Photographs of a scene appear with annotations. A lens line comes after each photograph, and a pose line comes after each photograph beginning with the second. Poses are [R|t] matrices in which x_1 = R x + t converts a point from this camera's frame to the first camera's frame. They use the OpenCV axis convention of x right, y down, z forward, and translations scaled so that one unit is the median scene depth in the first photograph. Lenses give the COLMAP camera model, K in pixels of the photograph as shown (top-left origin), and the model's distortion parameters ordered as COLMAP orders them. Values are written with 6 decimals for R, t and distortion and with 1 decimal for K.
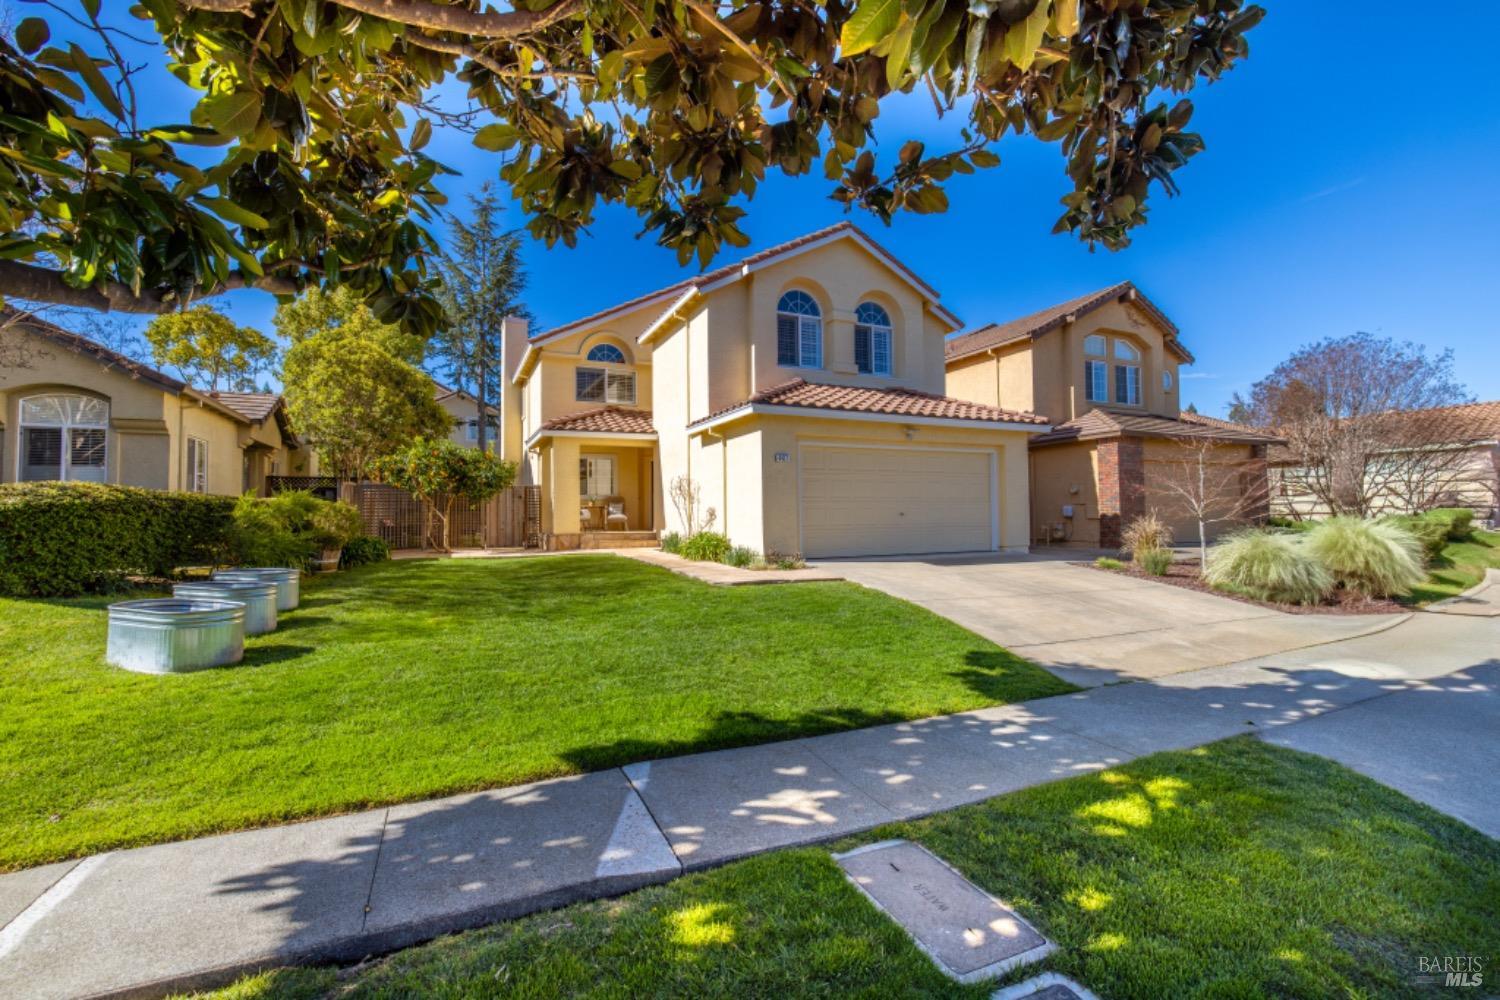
lens RADIAL K [[621.6, 0, 744.8], [0, 621.6, 493.2], [0, 0, 1]] dist [0.001204, 0.000131]
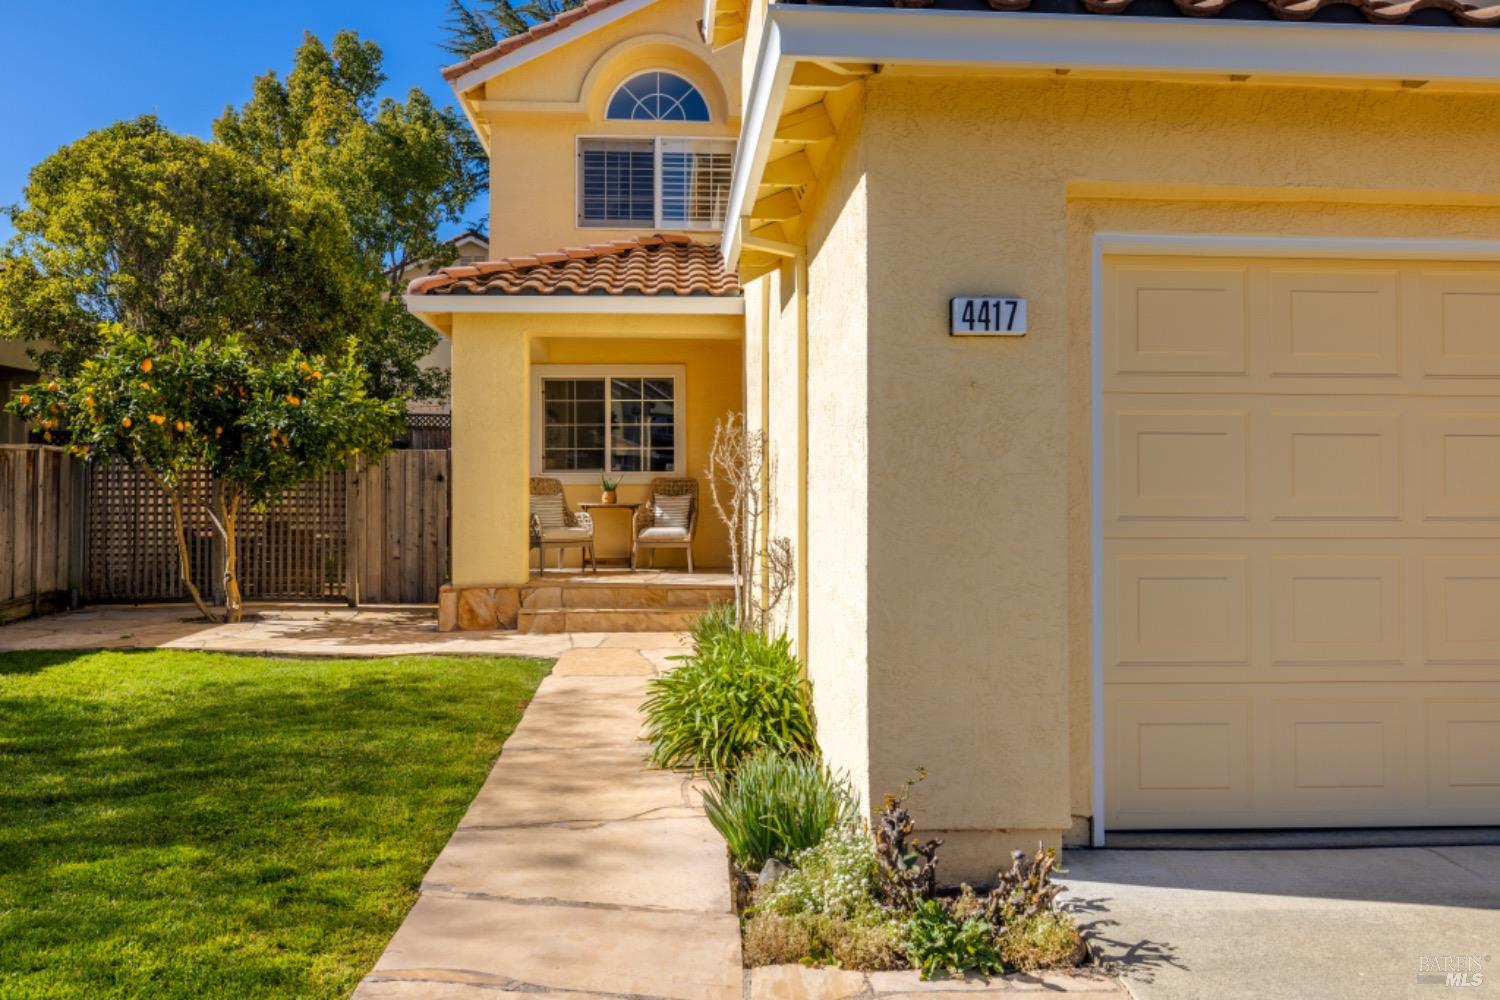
lens RADIAL K [[1086.2, 0, 750.0], [0, 1086.2, 500.0], [0, 0, 1]] dist [0.001226, 0.001108]
pose [[0.933792, 0.014565, -0.357519, 0.070768], [-0.001023, 0.999276, 0.038037, -0.006619], [0.357814, -0.035152, 0.933131, 0.413741]]
